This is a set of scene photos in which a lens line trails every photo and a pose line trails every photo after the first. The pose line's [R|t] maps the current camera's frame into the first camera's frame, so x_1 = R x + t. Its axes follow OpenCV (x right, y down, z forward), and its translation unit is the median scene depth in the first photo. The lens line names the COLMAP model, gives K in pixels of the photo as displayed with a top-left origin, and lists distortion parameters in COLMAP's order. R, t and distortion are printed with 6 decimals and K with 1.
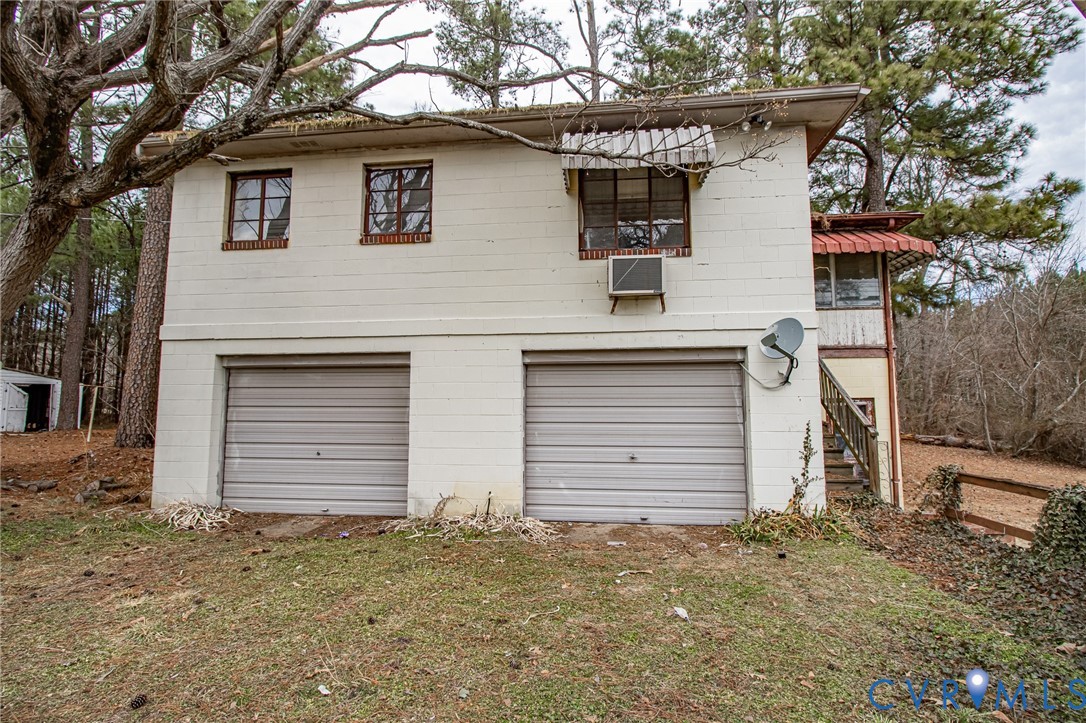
lens RADIAL K [[500.4, 0, 543.8], [0, 500.4, 355.0], [0, 0, 1]] dist [-0.000075, -0.000071]
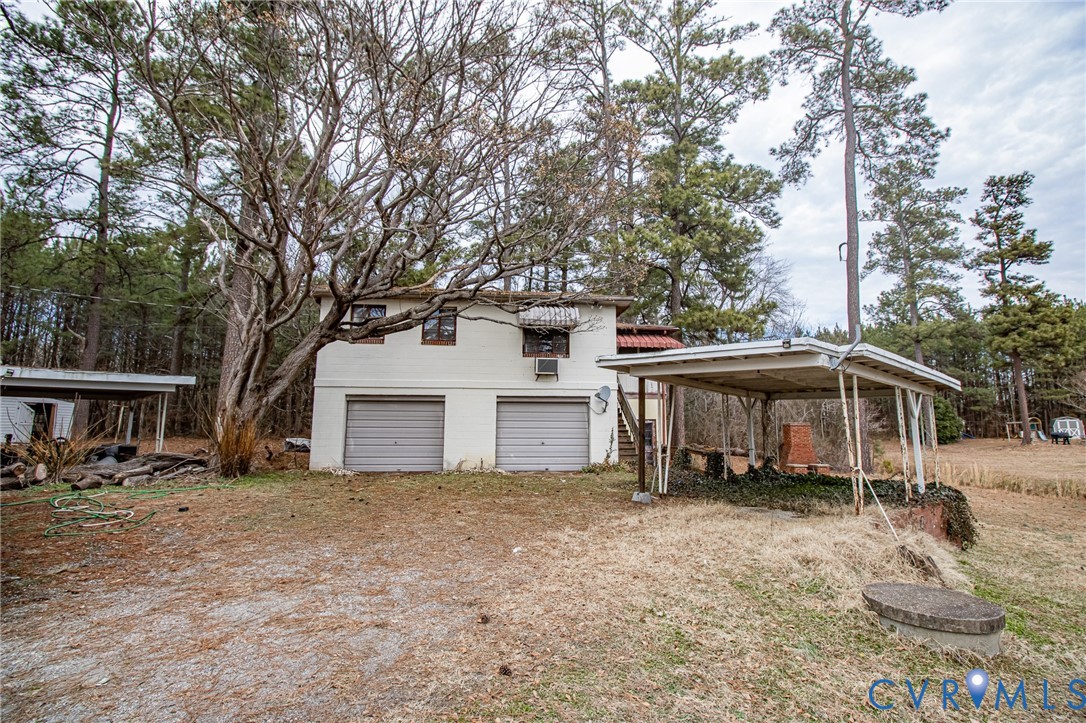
lens RADIAL K [[500.4, 0, 545.0], [0, 500.4, 362.0], [0, 0, 1]] dist [-0.000075, -0.000071]
pose [[0.972842, 0.035416, 0.228744, -0.358146], [-0.027704, 0.998937, -0.036839, -0.085225], [-0.229806, 0.029502, 0.972789, -1.274274]]
